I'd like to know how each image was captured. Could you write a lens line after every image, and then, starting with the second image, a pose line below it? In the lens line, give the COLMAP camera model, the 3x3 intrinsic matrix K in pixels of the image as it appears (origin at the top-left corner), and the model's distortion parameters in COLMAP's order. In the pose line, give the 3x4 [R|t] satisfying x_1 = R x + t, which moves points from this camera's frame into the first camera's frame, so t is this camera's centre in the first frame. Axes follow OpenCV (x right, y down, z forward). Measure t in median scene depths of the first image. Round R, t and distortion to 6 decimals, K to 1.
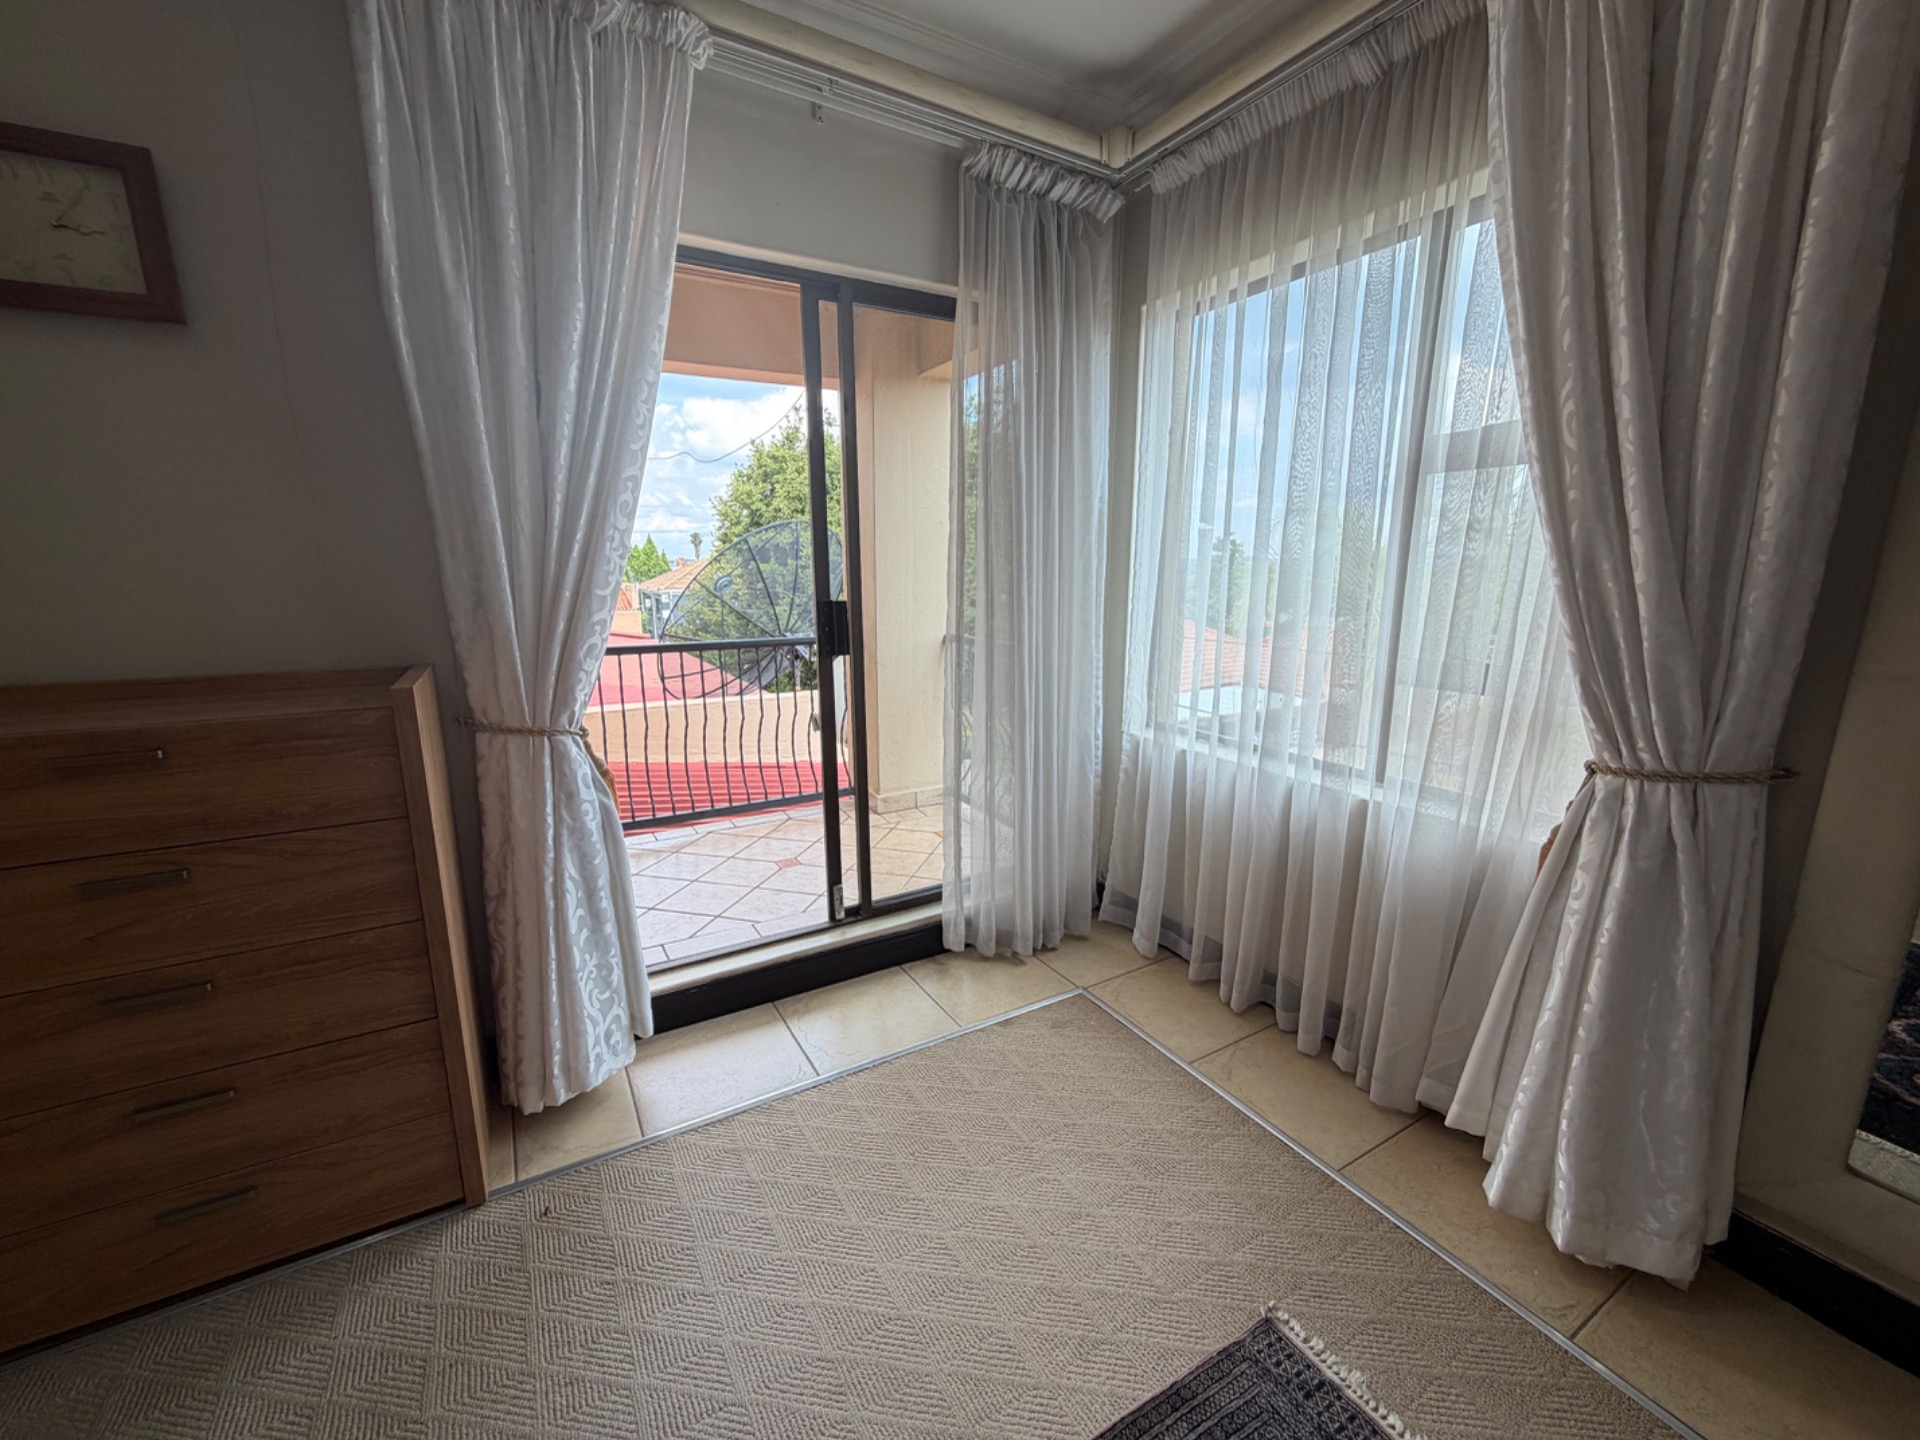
lens RADIAL K [[763.5, 0, 960.0], [0, 763.5, 720.0], [0, 0, 1]] dist [0.001215, -0.000142]
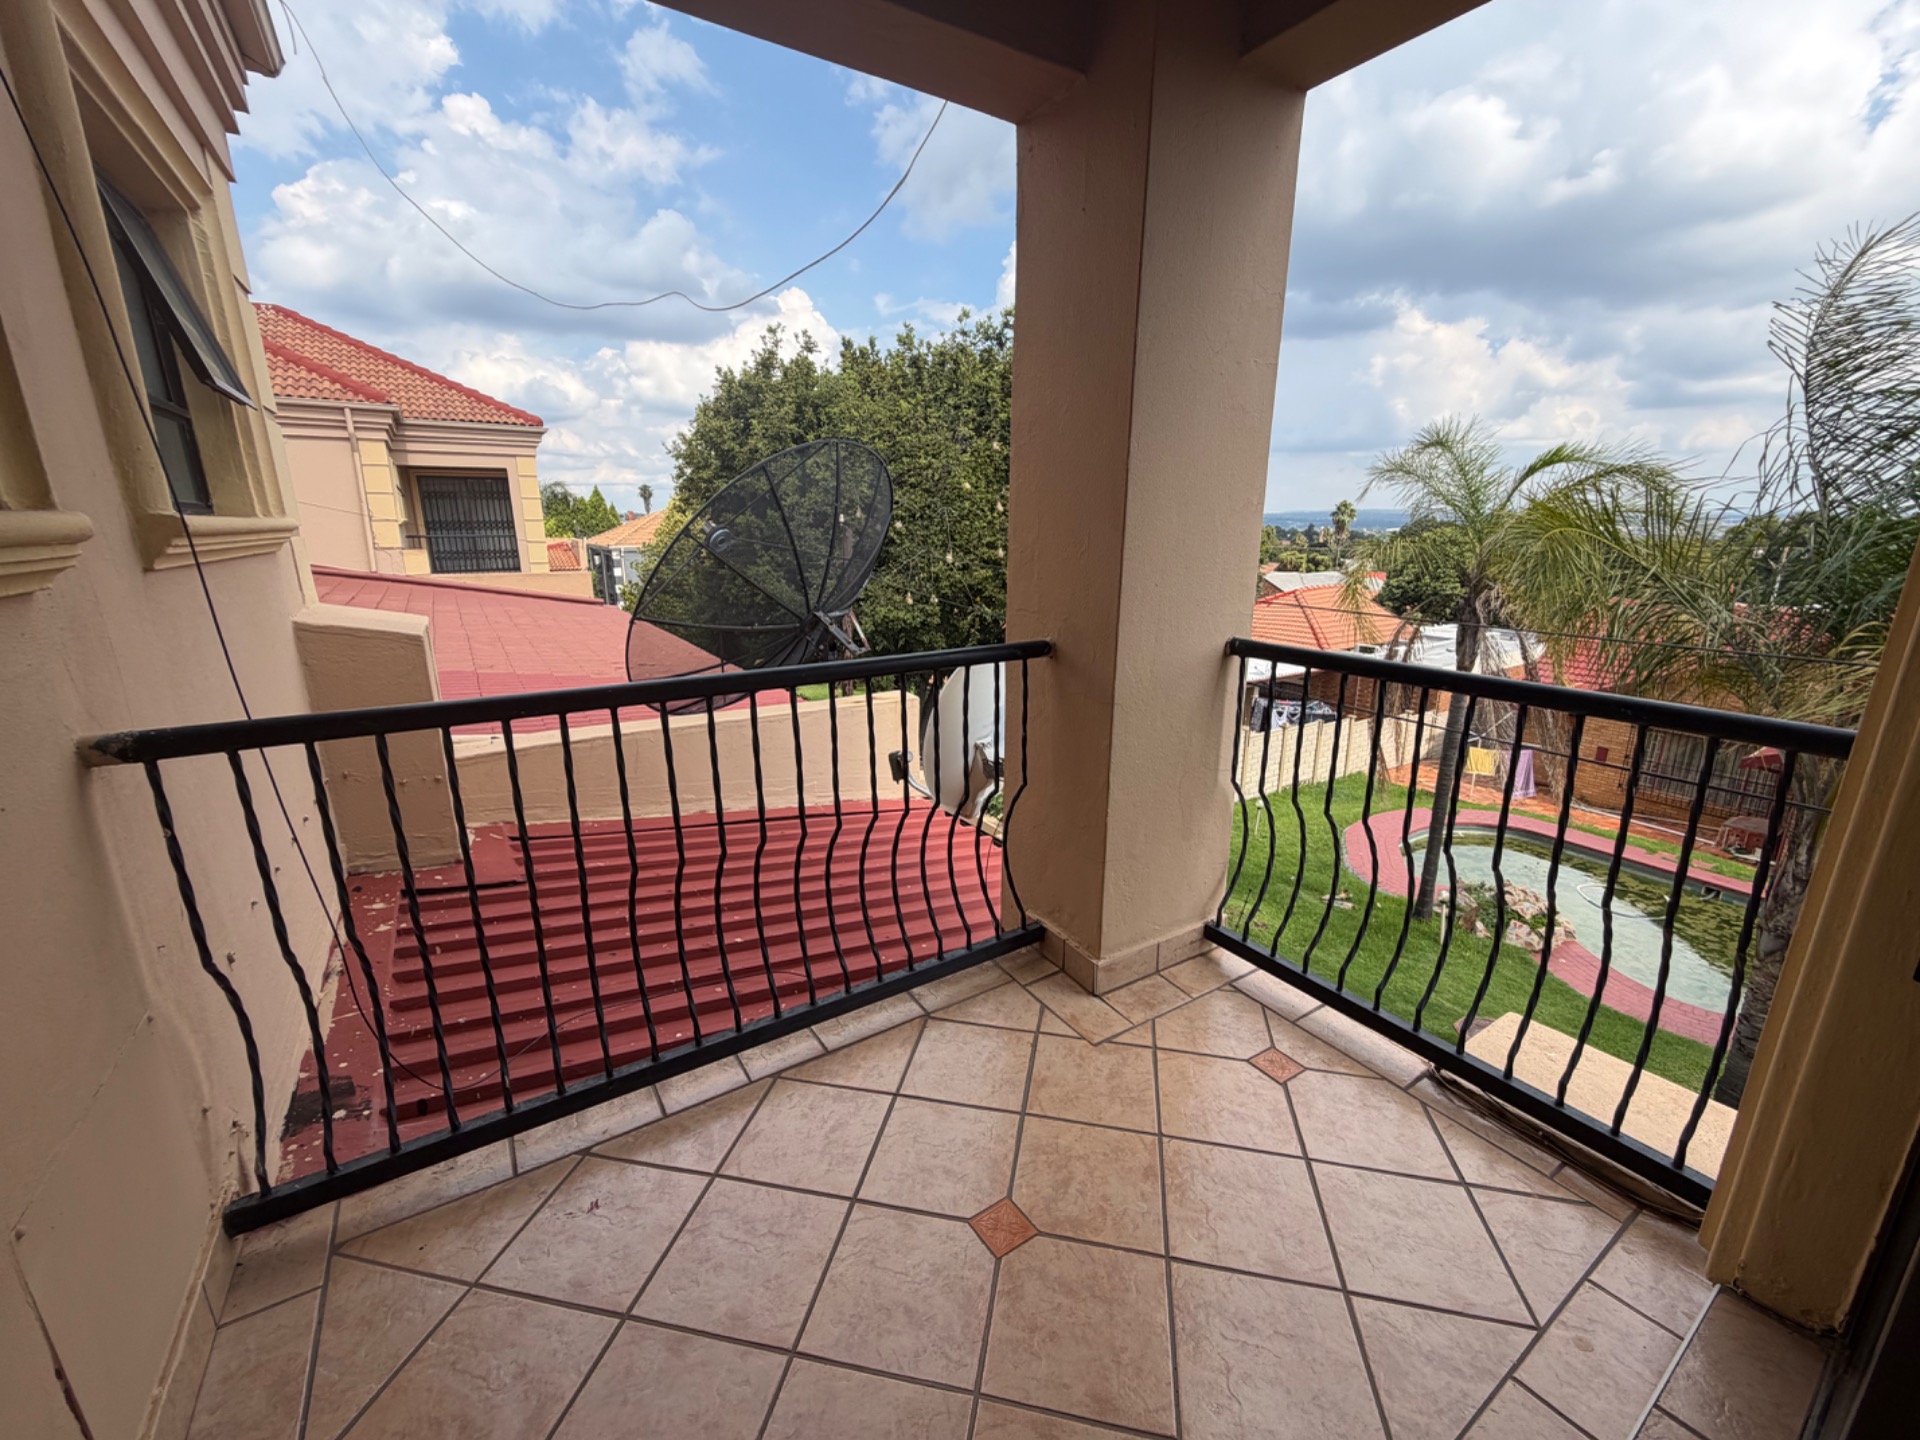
lens RADIAL K [[763.5, 0, 960.0], [0, 763.5, 720.0], [0, 0, 1]] dist [0.001215, -0.000142]
pose [[0.998615, -0.012698, 0.051060, -0.053823], [0.009804, 0.998352, 0.056535, -0.022177], [-0.051694, -0.055956, 0.997094, 0.121557]]
